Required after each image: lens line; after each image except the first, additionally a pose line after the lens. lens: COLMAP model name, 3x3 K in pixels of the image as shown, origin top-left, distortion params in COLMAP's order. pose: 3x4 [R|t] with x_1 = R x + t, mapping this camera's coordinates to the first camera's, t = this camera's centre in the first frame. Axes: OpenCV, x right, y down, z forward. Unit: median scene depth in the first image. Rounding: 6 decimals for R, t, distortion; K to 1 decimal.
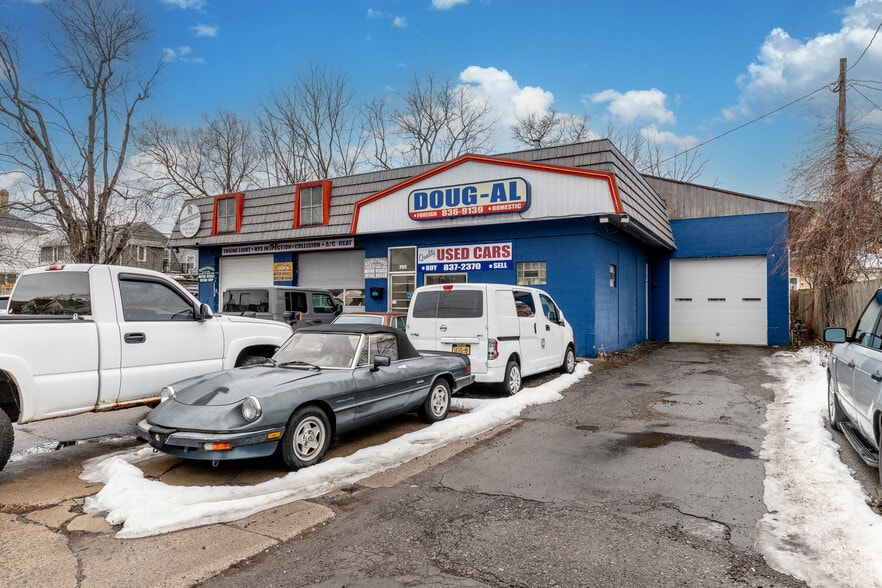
lens RADIAL K [[549.9, 0, 441.0], [0, 549.9, 294.0], [0, 0, 1]] dist [0.003584, 0.001001]
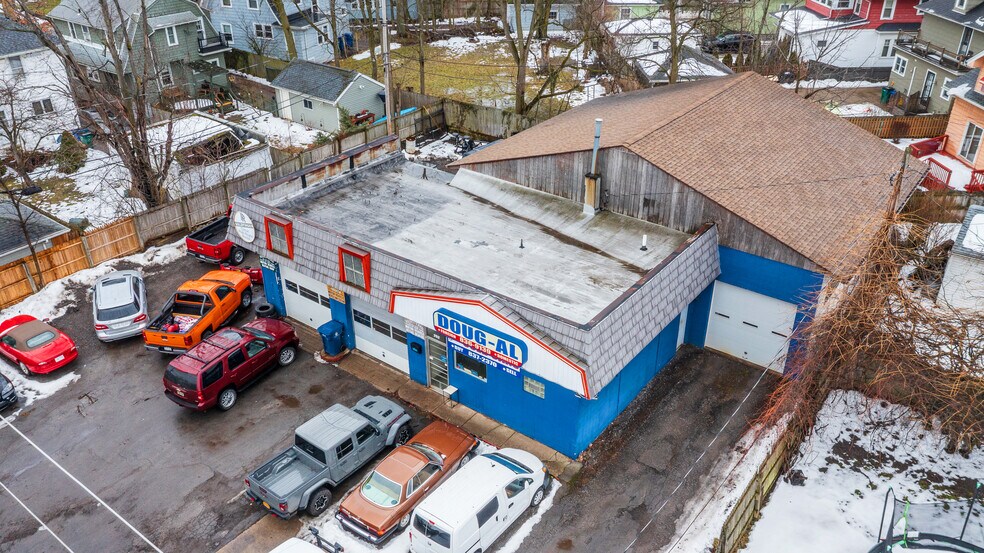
lens RADIAL K [[779.3, 0, 490.9], [0, 779.3, 280.4], [0, 0, 1]] dist [-0.009481, 0.005770]
pose [[0.991839, 0.052600, -0.116137, 0.244378], [0.014351, 0.859076, 0.511647, -1.061054], [0.126683, -0.509139, 0.851310, -0.330225]]
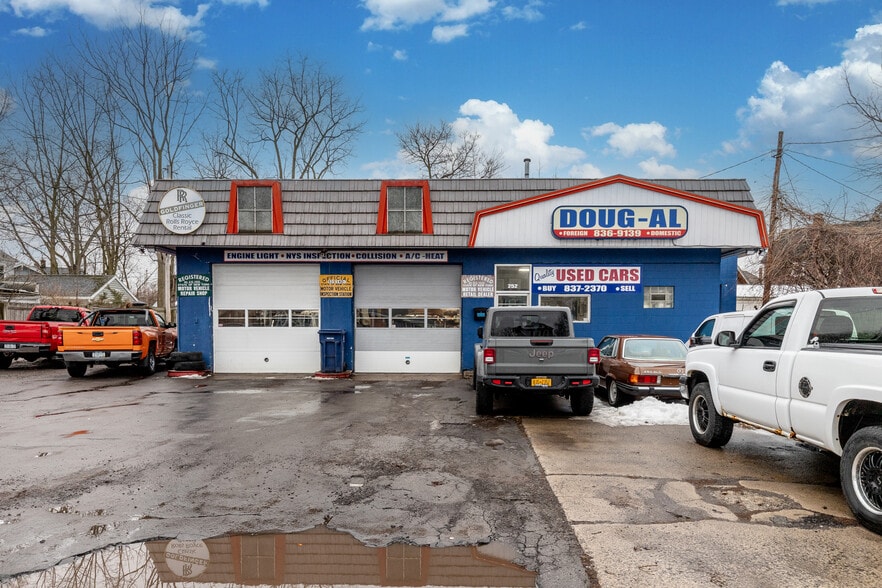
lens RADIAL K [[585.7, 0, 444.3], [0, 585.7, 351.6], [0, 0, 1]] dist [0.008243, -0.000154]
pose [[0.874348, -0.021822, 0.484810, -0.713702], [-0.009585, 0.998017, 0.062208, 0.001157], [-0.485206, -0.059038, 0.872405, 0.197257]]
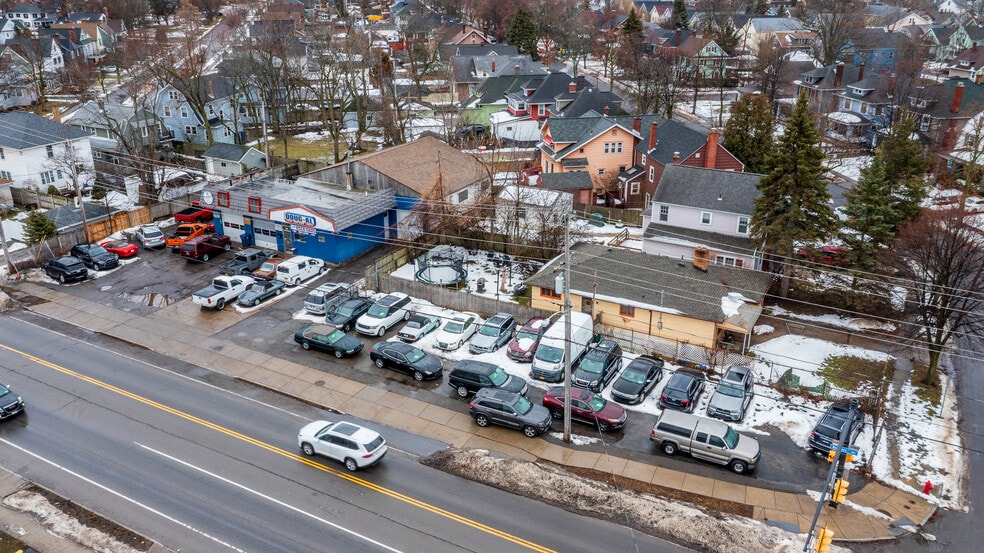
lens RADIAL K [[779.3, 0, 490.9], [0, 779.3, 280.4], [0, 0, 1]] dist [-0.009481, 0.005770]
pose [[0.999770, -0.012511, 0.017397, 1.077694], [0.004627, 0.918736, 0.394846, -1.626584], [-0.020923, -0.394675, 0.918583, -3.404595]]
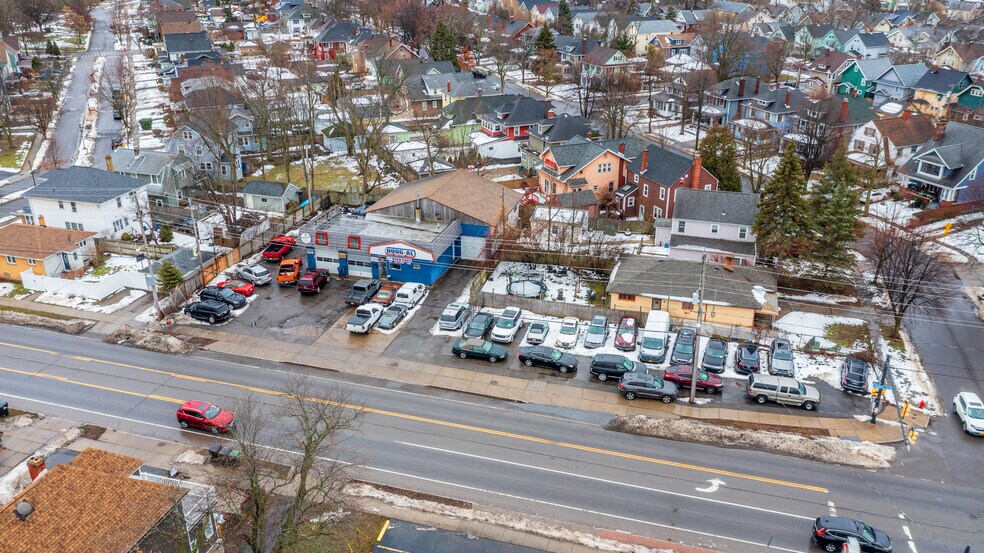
lens RADIAL K [[779.3, 0, 490.9], [0, 779.3, 280.4], [0, 0, 1]] dist [-0.009481, 0.005770]
pose [[0.973611, -0.098951, 0.205647, -0.491944], [0.002635, 0.905926, 0.423429, -2.338747], [-0.228200, -0.411713, 0.882280, -4.204835]]
